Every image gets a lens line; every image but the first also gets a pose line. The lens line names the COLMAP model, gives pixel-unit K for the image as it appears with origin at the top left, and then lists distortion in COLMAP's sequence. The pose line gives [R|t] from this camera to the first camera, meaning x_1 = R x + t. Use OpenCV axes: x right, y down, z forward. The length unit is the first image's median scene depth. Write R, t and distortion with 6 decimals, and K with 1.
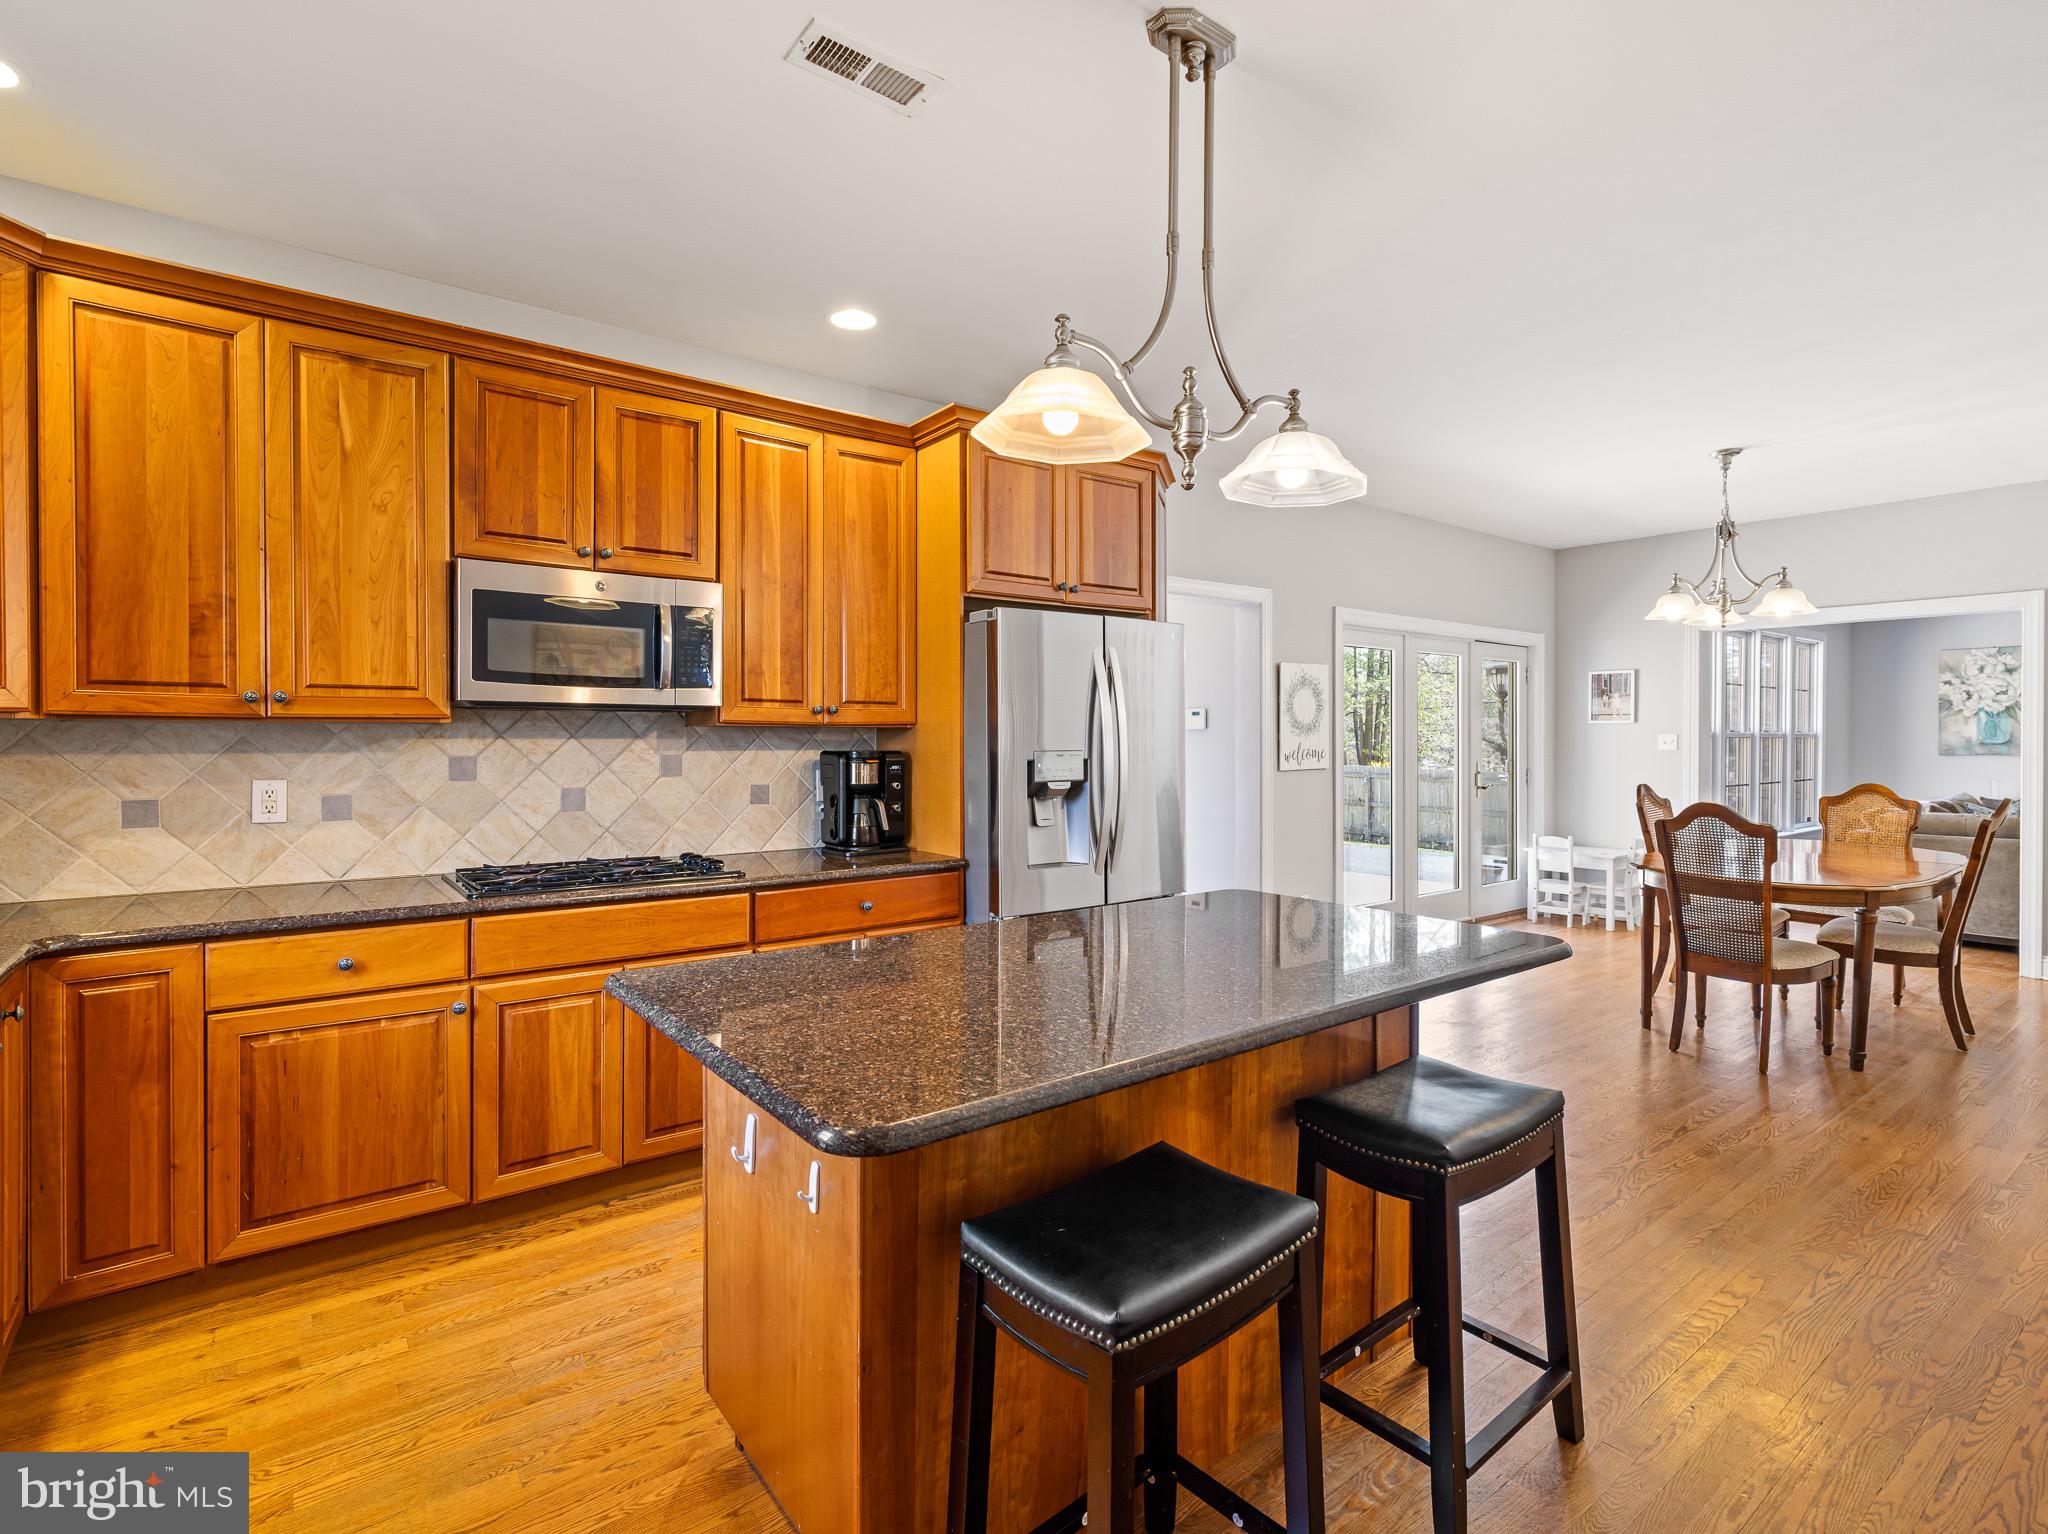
lens RADIAL K [[969.2, 0, 1023.3], [0, 969.2, 751.1], [0, 0, 1]] dist [0.002637, 0.001674]
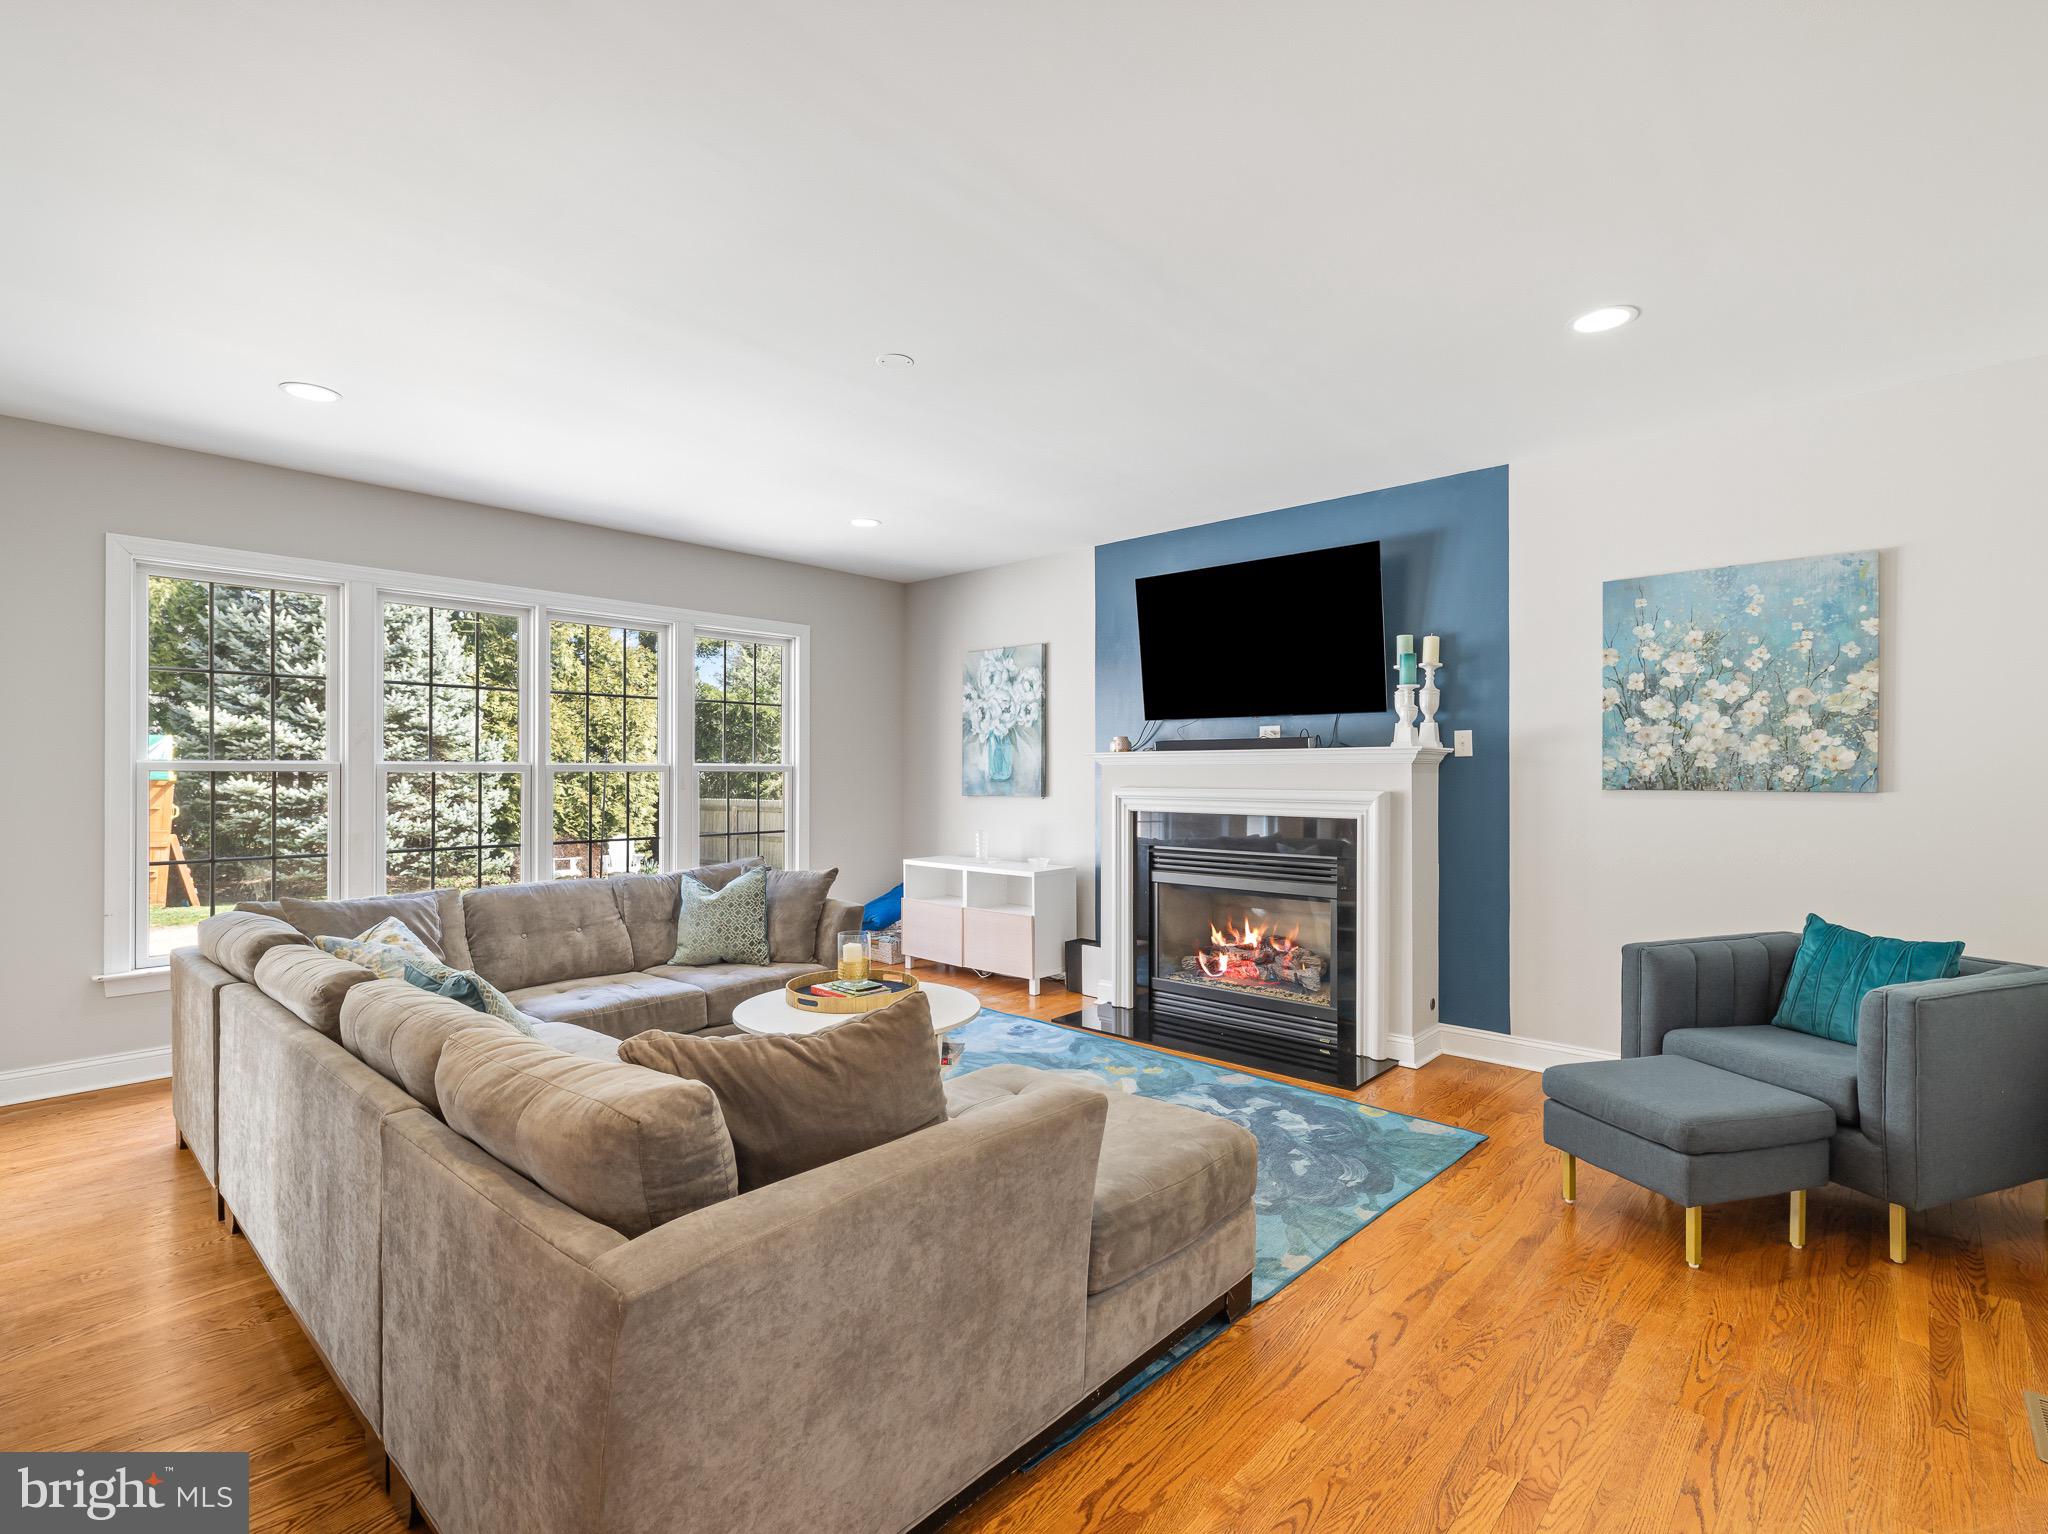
lens RADIAL K [[970.5, 0, 1021.6], [0, 970.5, 769.4], [0, 0, 1]] dist [-0.003407, 0.000917]
pose [[0.982355, 0.001702, 0.187016, 2.340120], [0.001208, 0.999880, -0.015449, -0.011922], [-0.187020, 0.015403, 0.982235, 0.757961]]
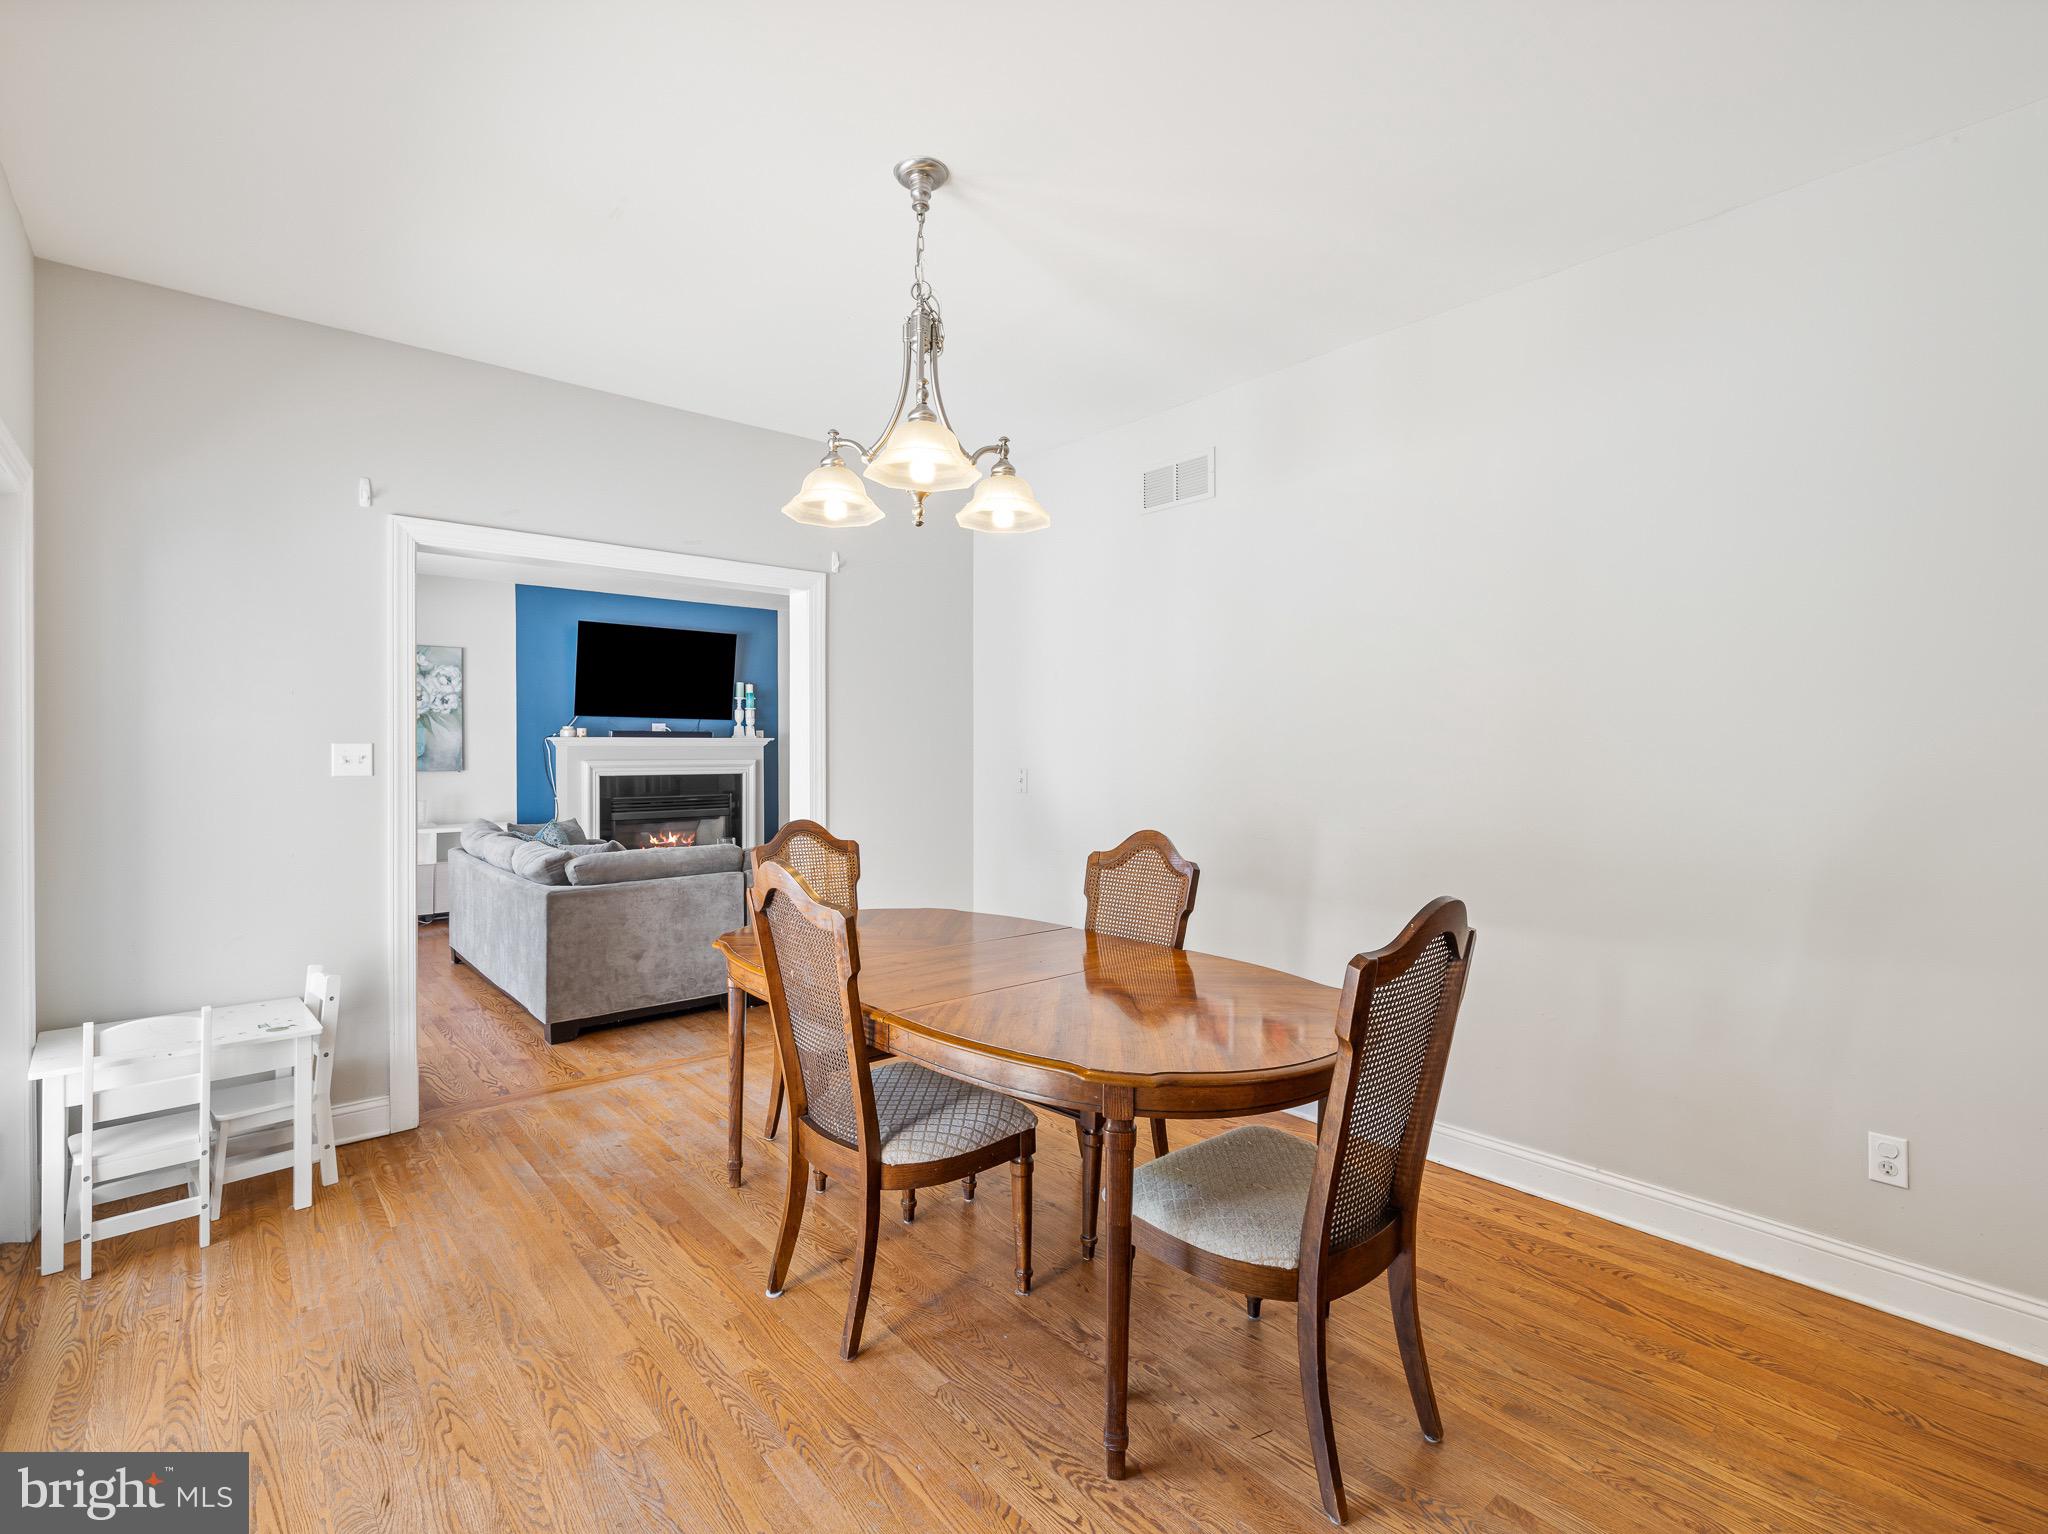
lens RADIAL K [[970.5, 0, 1021.6], [0, 970.5, 769.4], [0, 0, 1]] dist [-0.003407, 0.000917]
pose [[-0.053055, -0.019526, 0.998401, 0.316762], [0.011914, 0.999725, 0.020185, -0.021207], [-0.998521, 0.012966, -0.052808, 1.358680]]
